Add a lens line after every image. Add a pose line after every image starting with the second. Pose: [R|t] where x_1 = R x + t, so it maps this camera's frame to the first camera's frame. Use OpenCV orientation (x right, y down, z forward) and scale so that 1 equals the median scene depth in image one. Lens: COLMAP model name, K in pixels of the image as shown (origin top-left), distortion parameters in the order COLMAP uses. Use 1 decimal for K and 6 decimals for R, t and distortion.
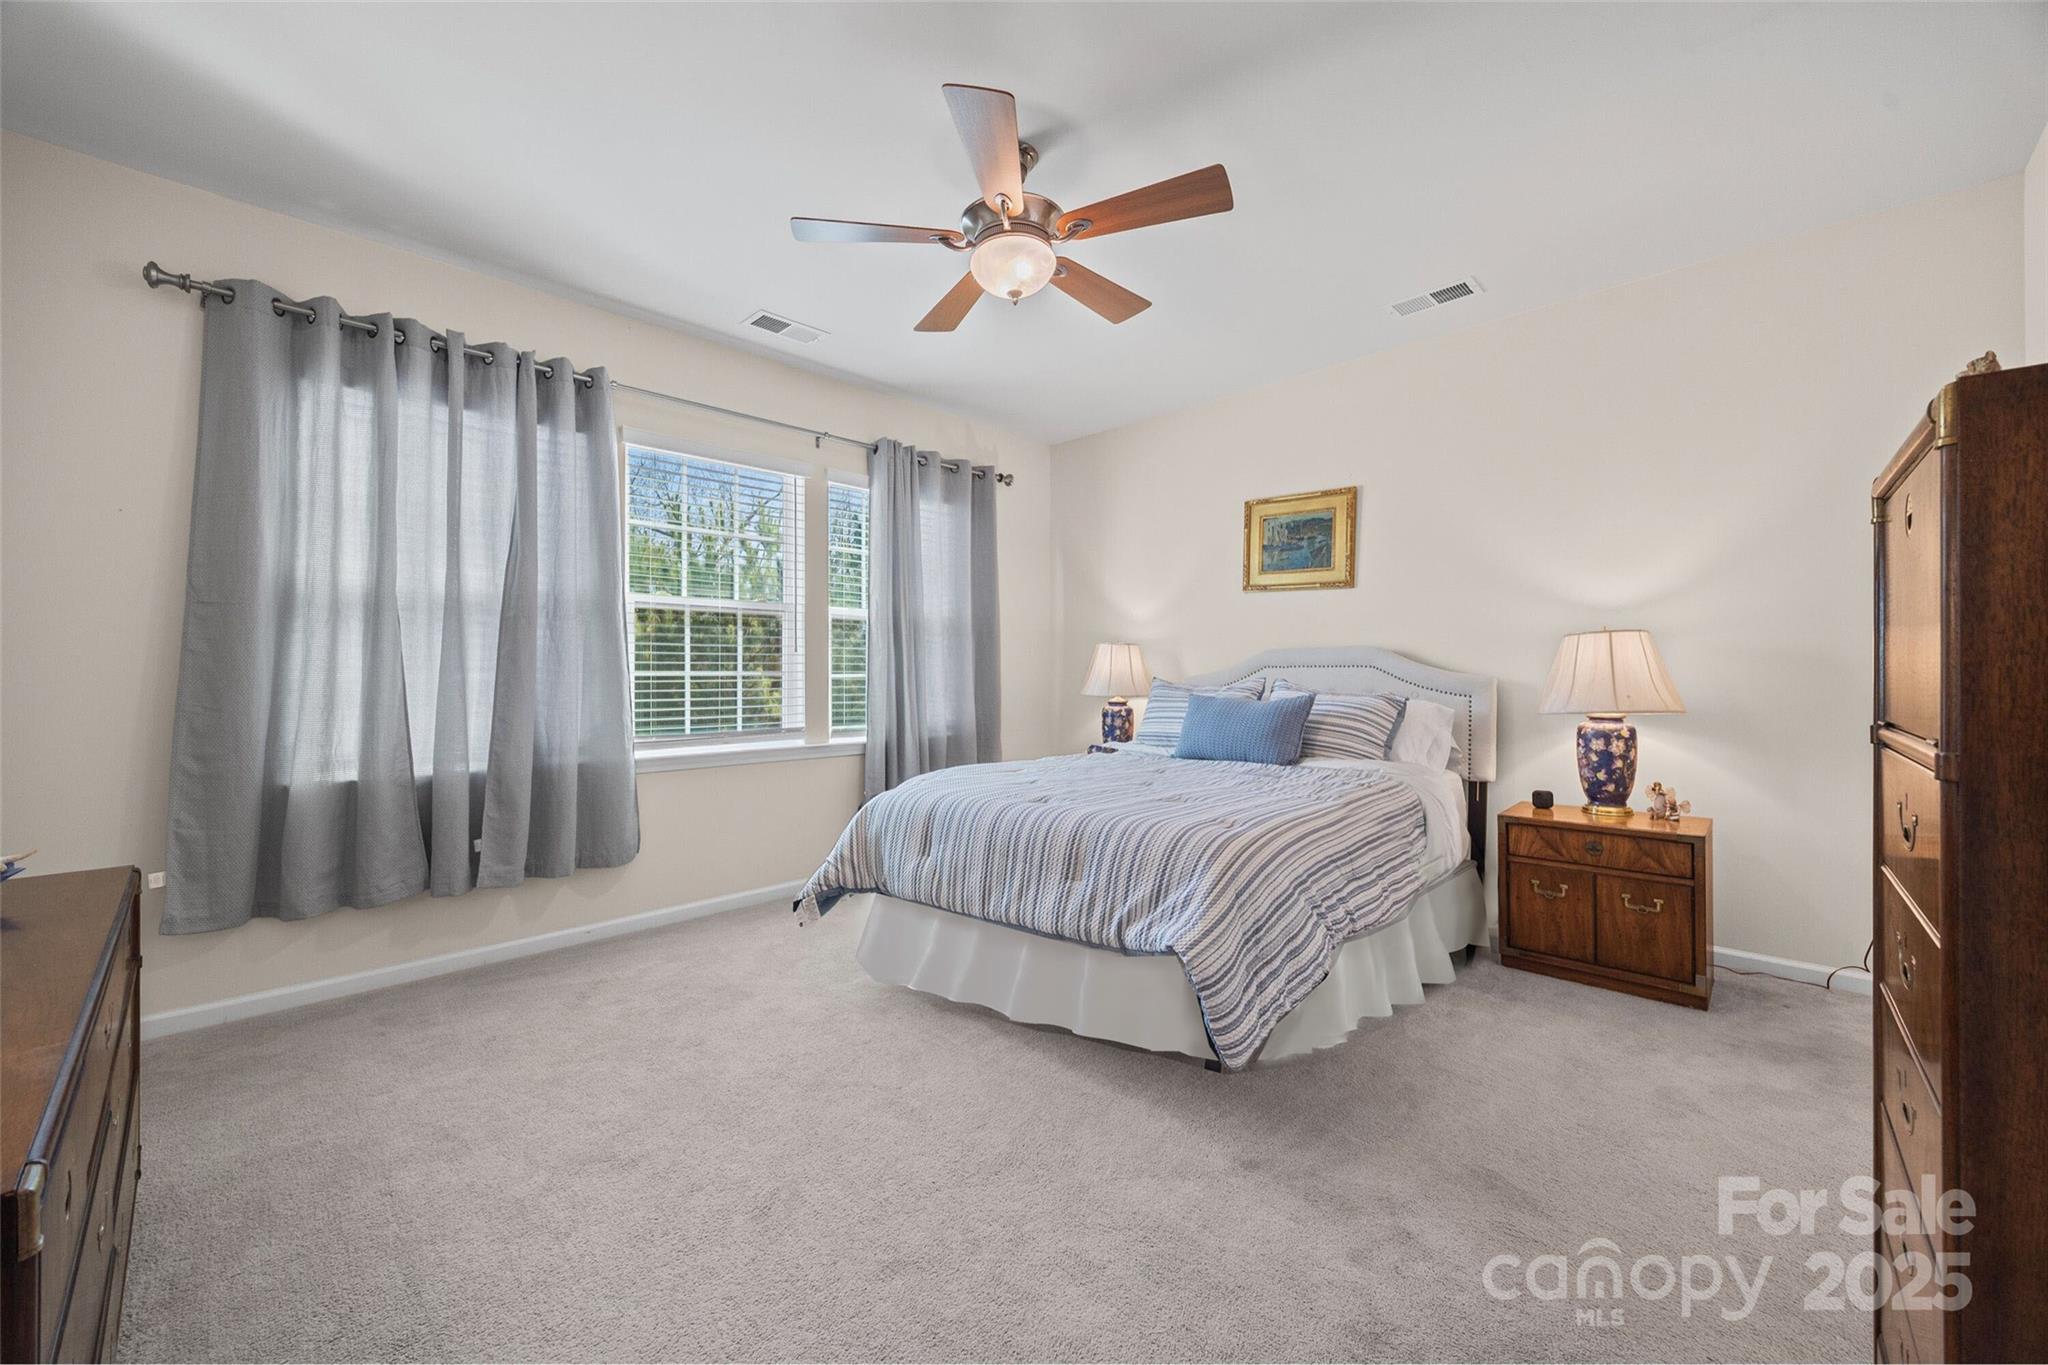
lens RADIAL K [[774.8, 0, 1024.5], [0, 774.8, 671.7], [0, 0, 1]] dist [-0.000301, -0.000006]
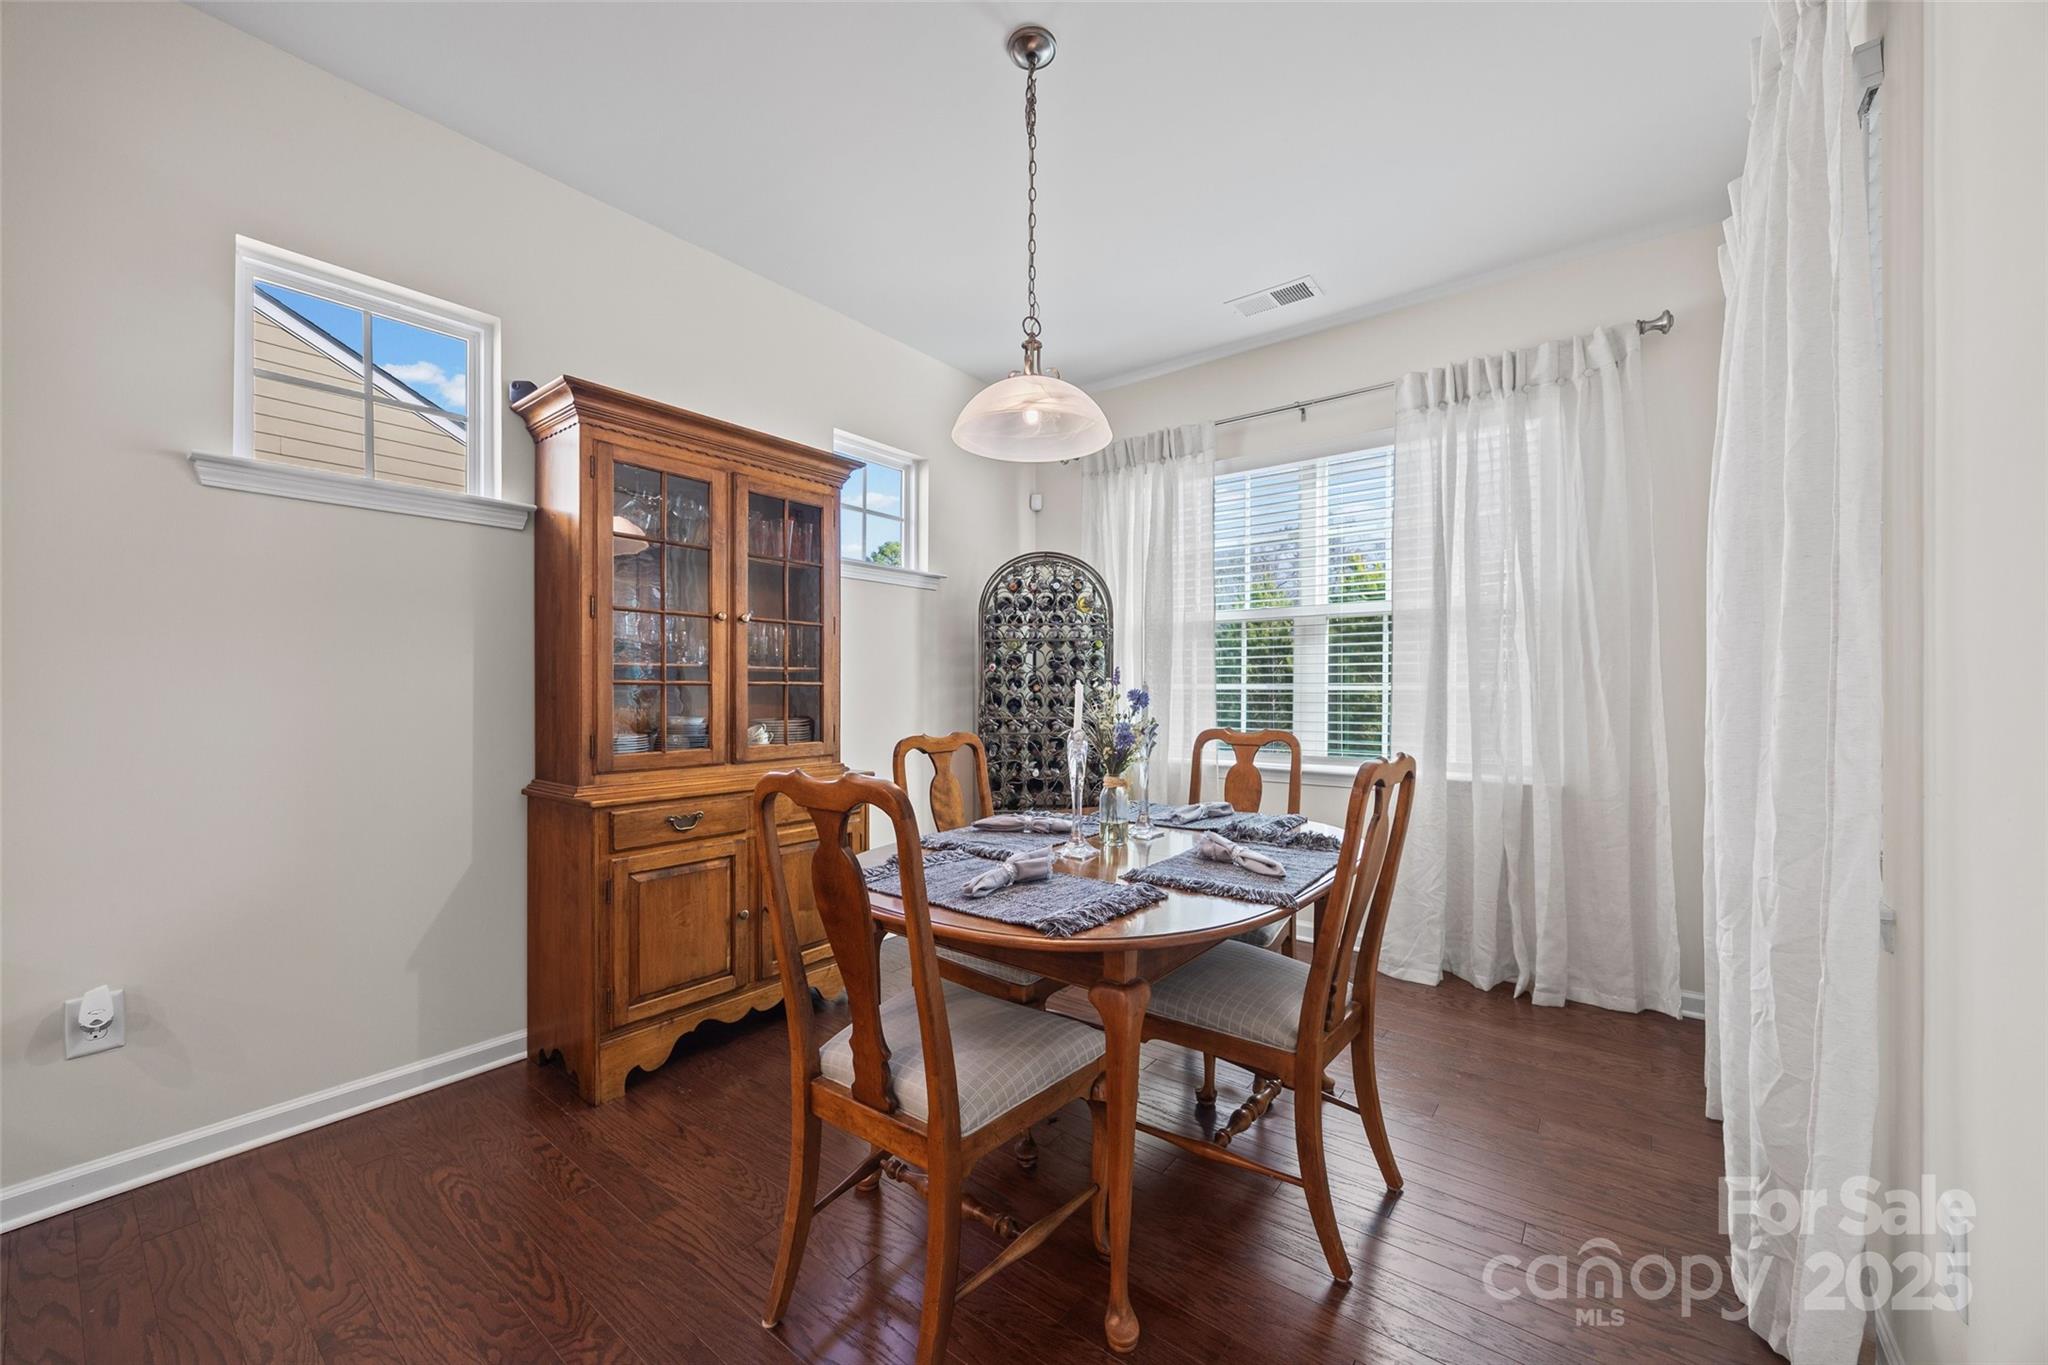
lens RADIAL K [[783.5, 0, 1024.2], [0, 783.5, 688.1], [0, 0, 1]] dist [-0.003130, -0.000213]
pose [[0.079651, 0.000276, -0.996823, 0.558044], [0.002279, 0.999997, 0.000459, 0.003760], [0.996820, -0.002308, 0.079650, 0.633427]]
